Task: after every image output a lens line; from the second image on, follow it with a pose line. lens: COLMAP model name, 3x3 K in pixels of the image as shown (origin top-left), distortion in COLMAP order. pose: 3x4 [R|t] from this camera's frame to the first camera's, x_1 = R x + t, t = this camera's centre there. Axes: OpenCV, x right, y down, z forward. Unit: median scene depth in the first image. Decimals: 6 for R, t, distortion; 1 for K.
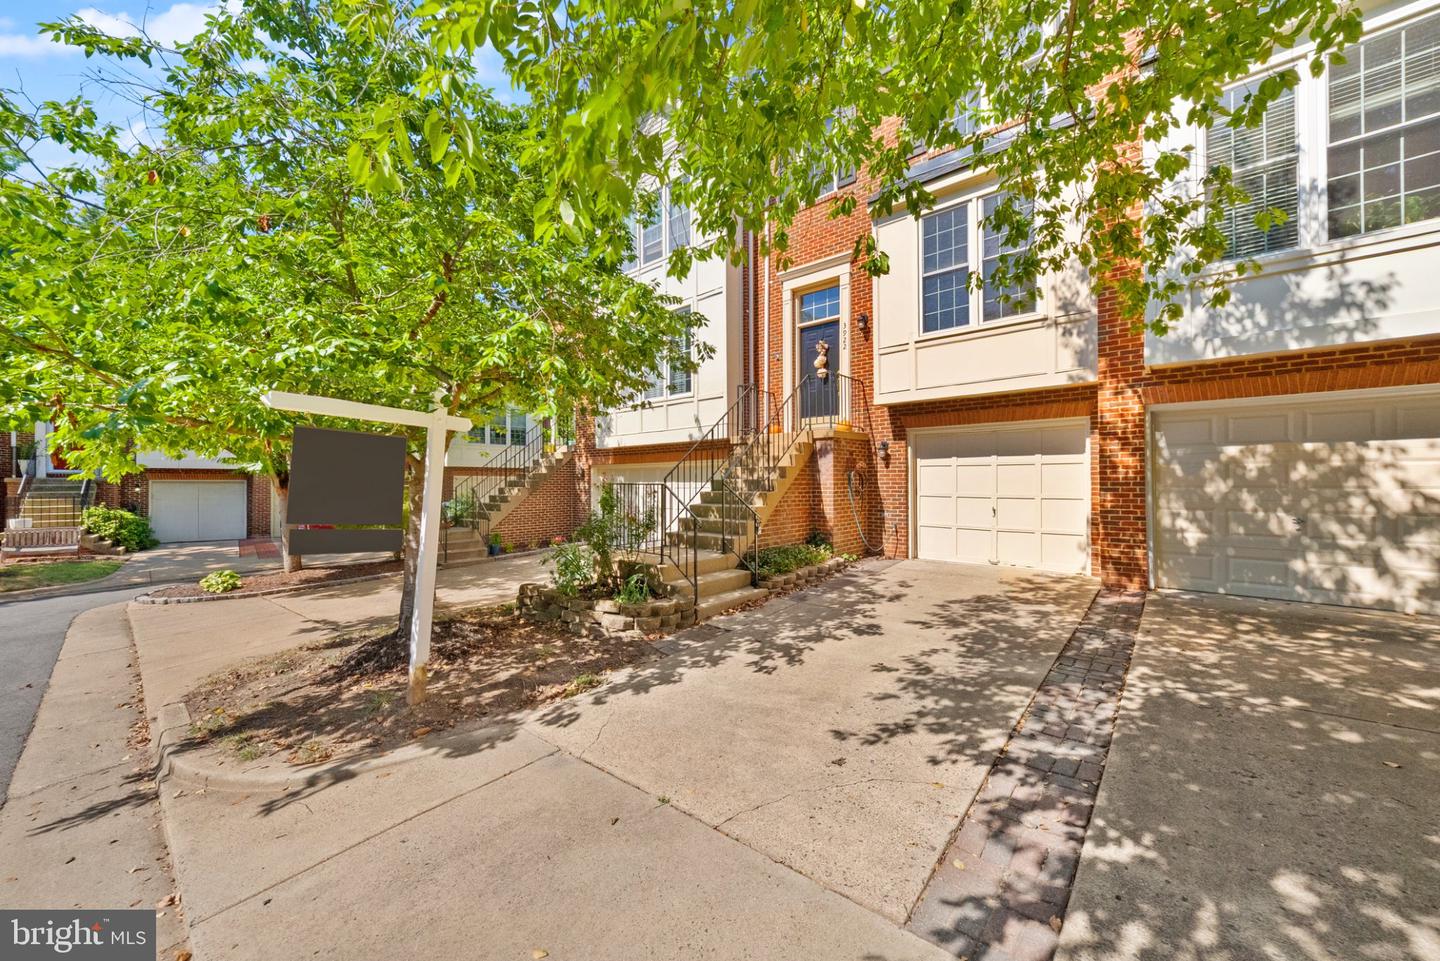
lens RADIAL K [[520.7, 0, 722.5], [0, 520.7, 486.4], [0, 0, 1]] dist [0.000678, -0.004428]
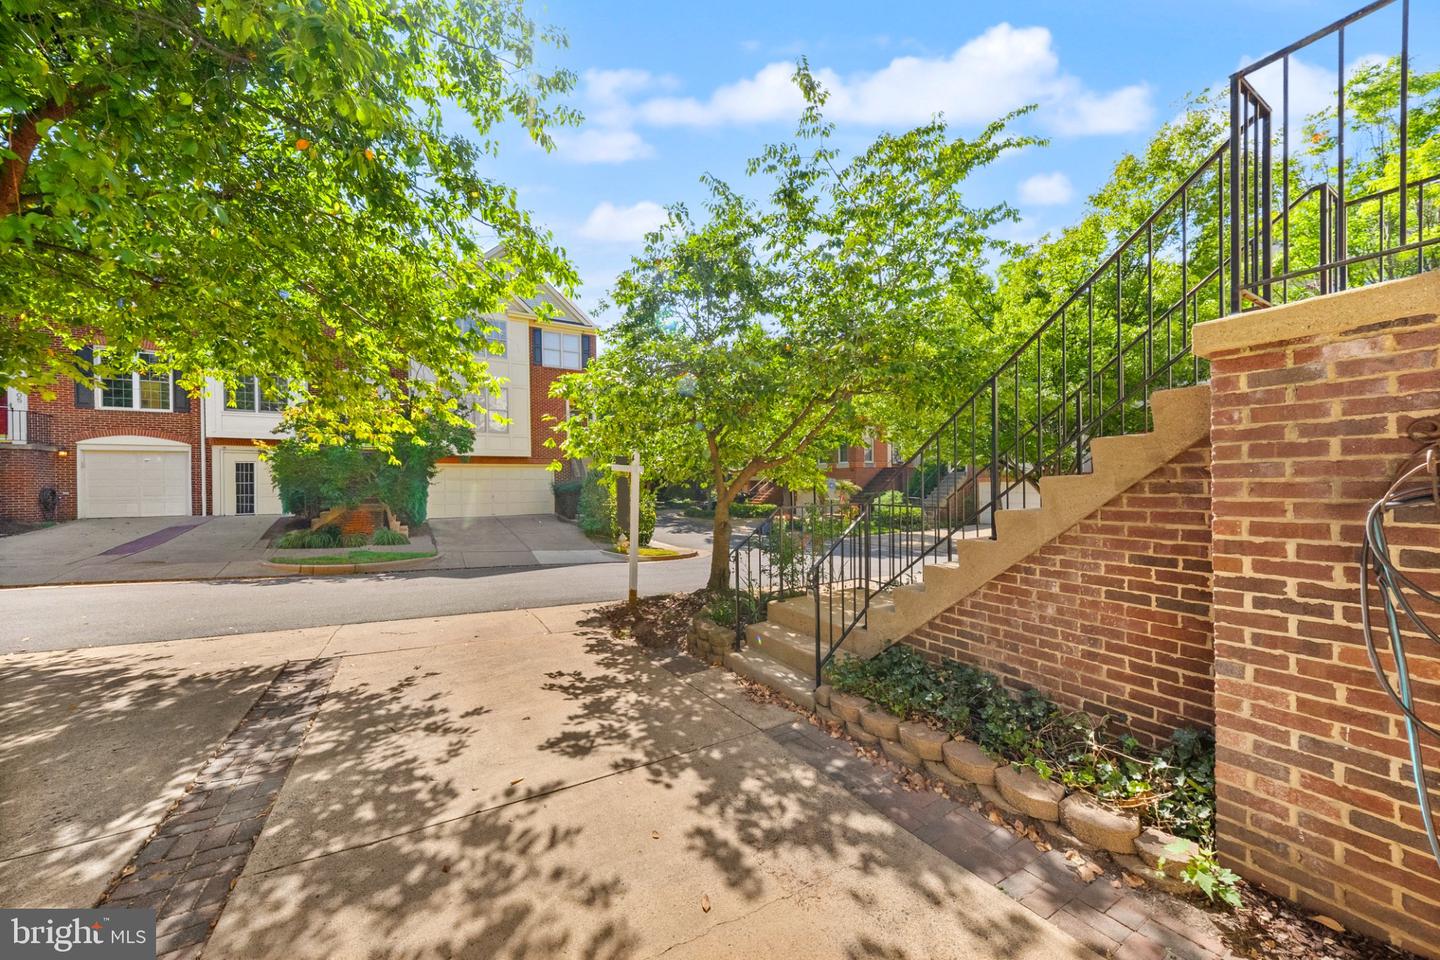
lens RADIAL K [[526.1, 0, 720.0], [0, 526.1, 480.0], [0, 0, 1]] dist [-0.031716, 0.007548]
pose [[-0.325407, 0.007931, -0.945541, 0.618499], [0.002209, 0.999968, 0.007628, -0.045605], [0.945571, 0.000394, -0.325415, 1.018405]]
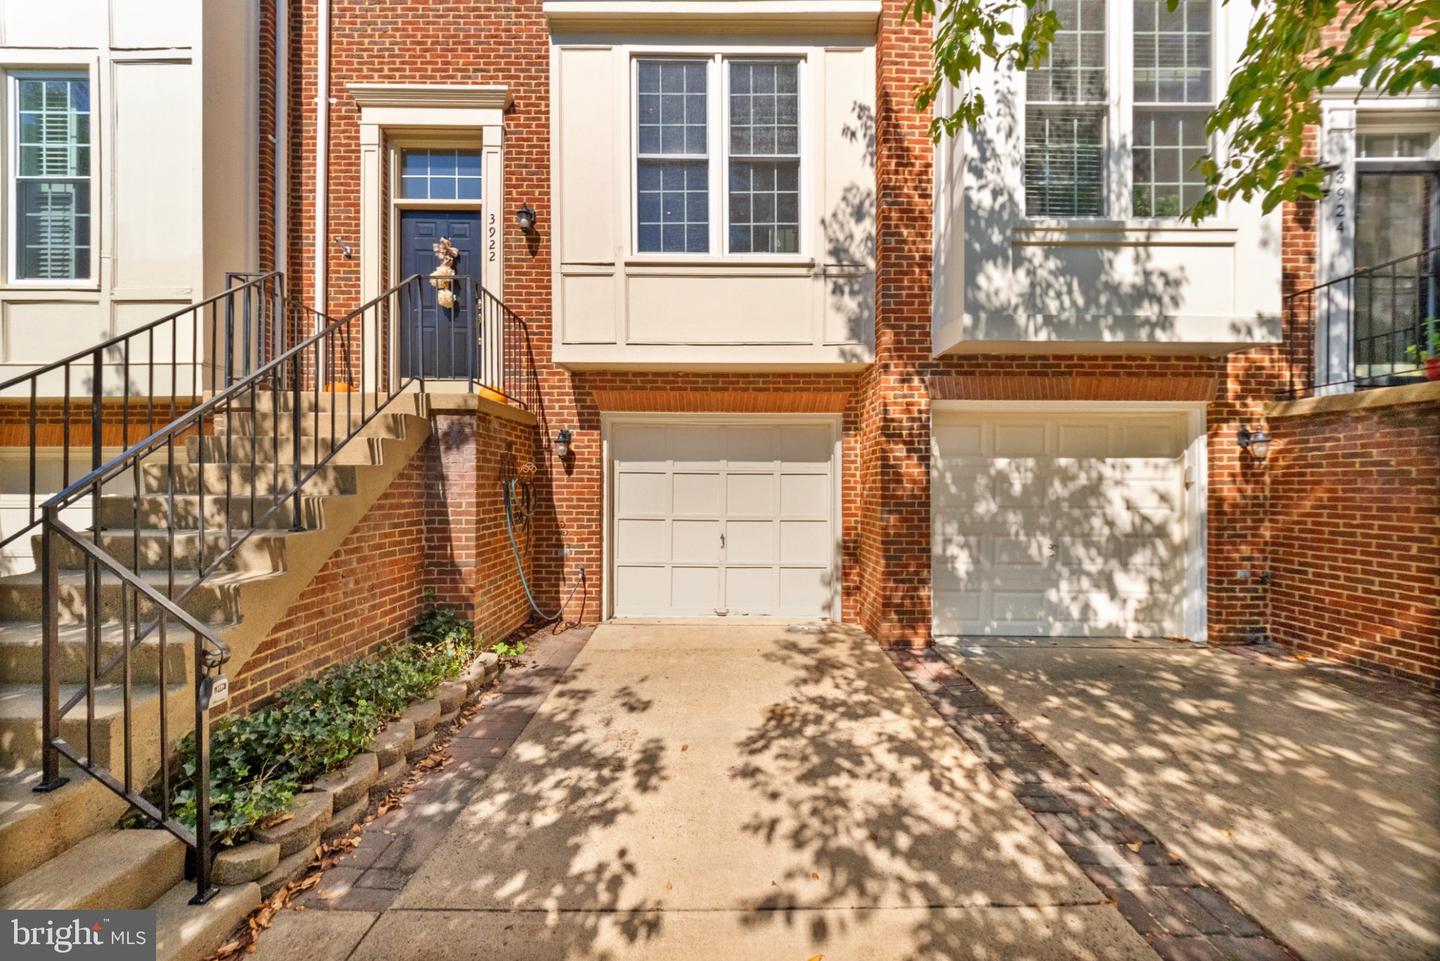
lens RADIAL K [[495.2, 0, 715.4], [0, 495.2, 486.1], [0, 0, 1]] dist [0.009413, -0.004166]
pose [[0.759518, 0.005714, 0.650461, 0.093253], [-0.001031, 0.999971, -0.007581, -0.021947], [-0.650485, 0.005087, 0.759502, 0.580915]]
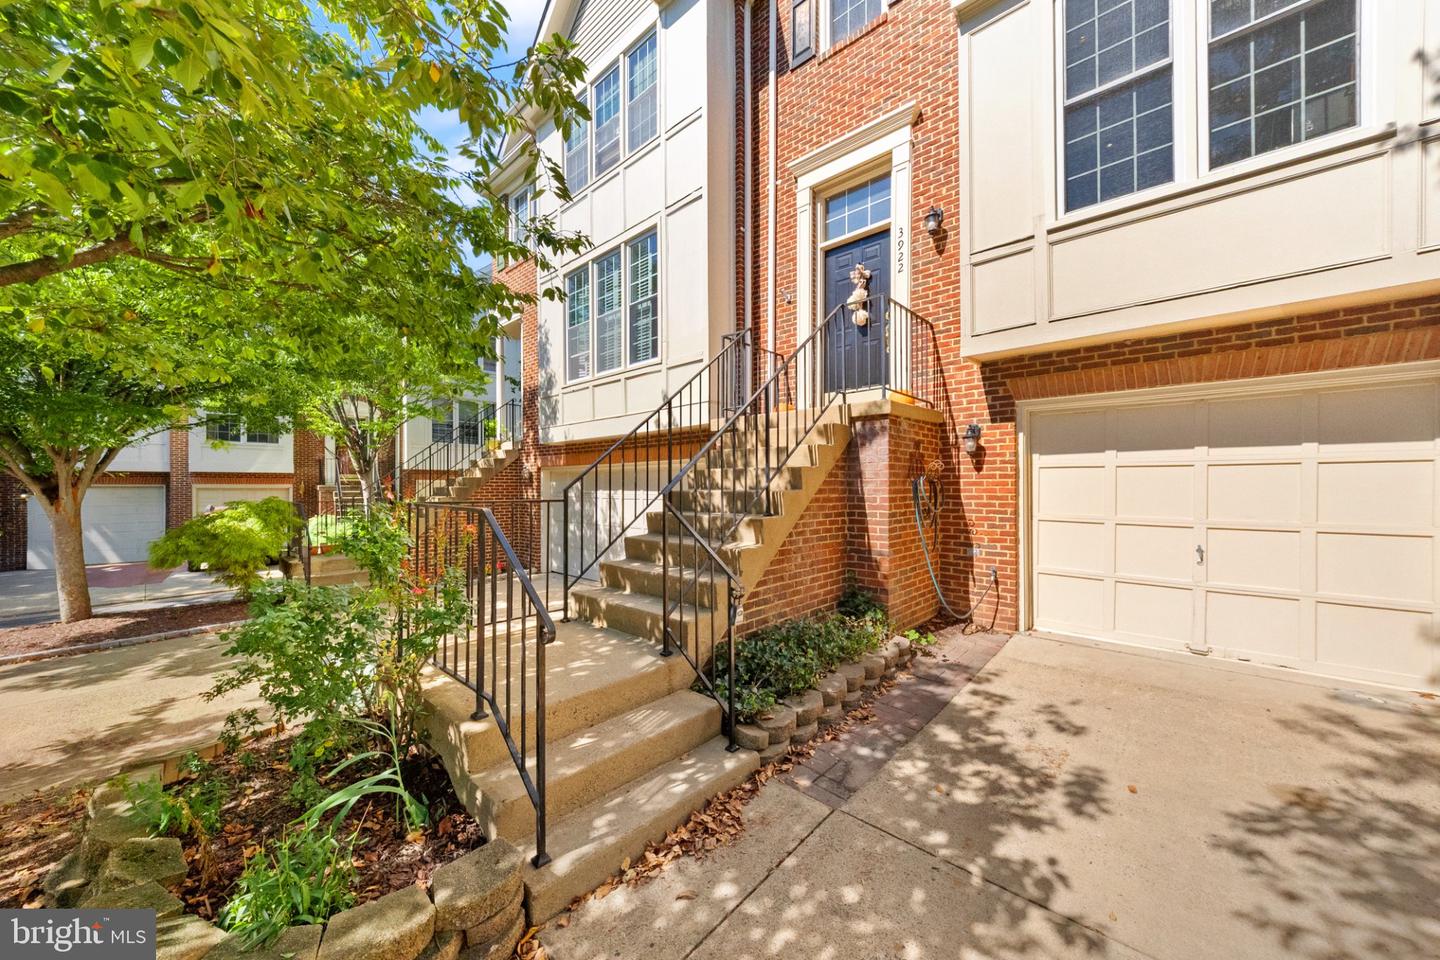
lens RADIAL K [[508.8, 0, 720.1], [0, 508.8, 486.5], [0, 0, 1]] dist [0.012334, -0.004547]
pose [[0.999366, 0.002485, -0.035503, 0.065372], [-0.002748, 0.999969, -0.007344, -0.016272], [0.035484, 0.007437, 0.999343, 0.543036]]
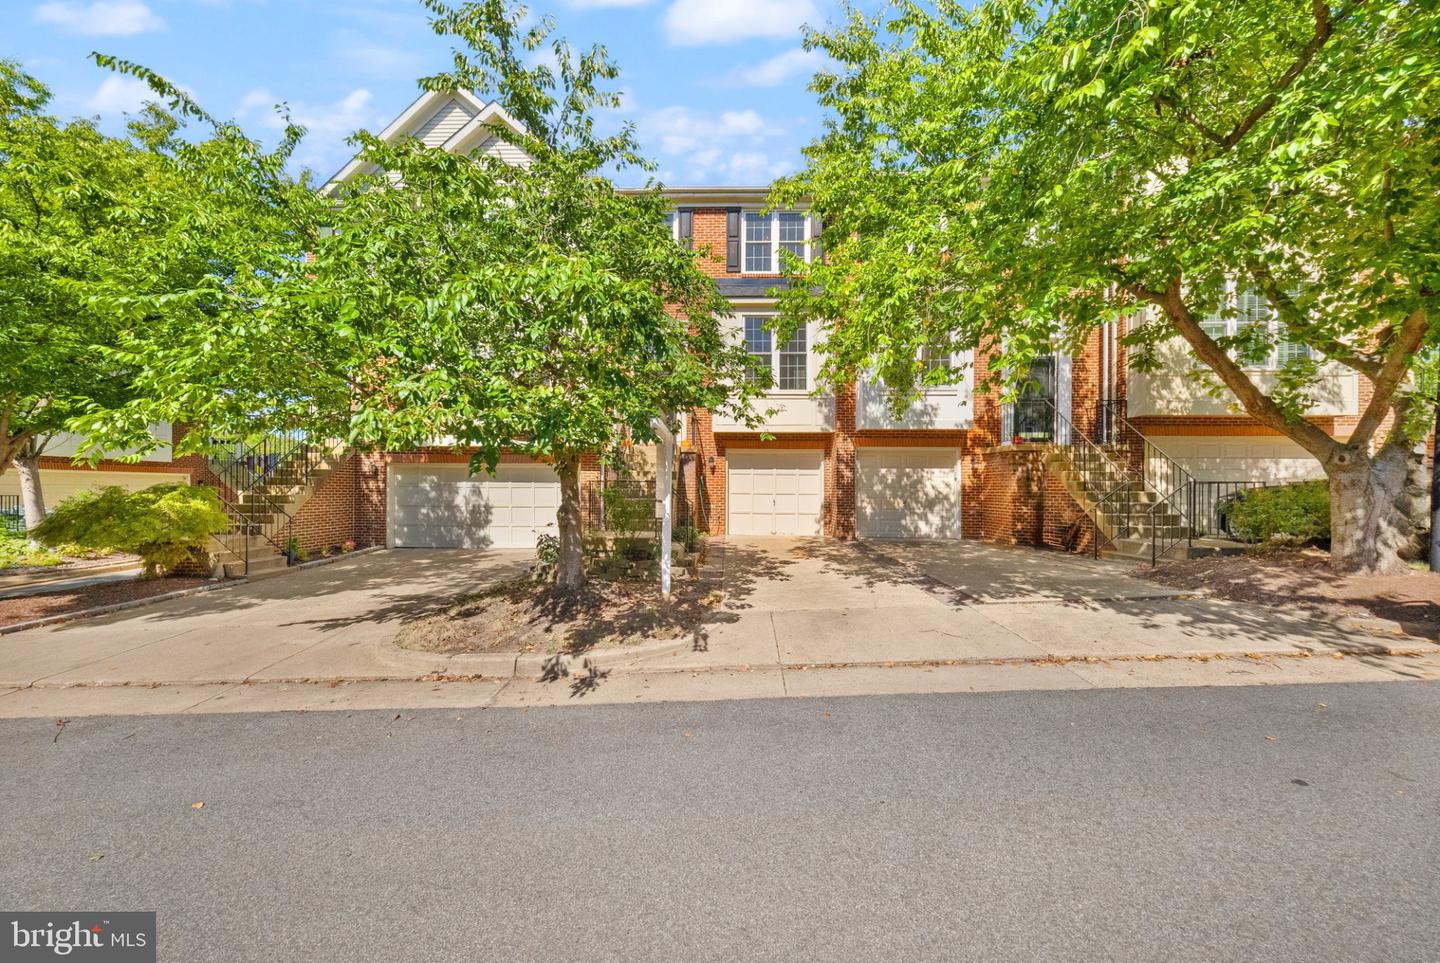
lens RADIAL K [[510.9, 0, 723.7], [0, 510.9, 504.6], [0, 0, 1]] dist [-0.000300, -0.004621]
pose [[0.759089, -0.009454, 0.650918, -0.772776], [-0.003208, 0.999828, 0.018263, 0.029718], [-0.650978, -0.015951, 0.758929, -0.159988]]
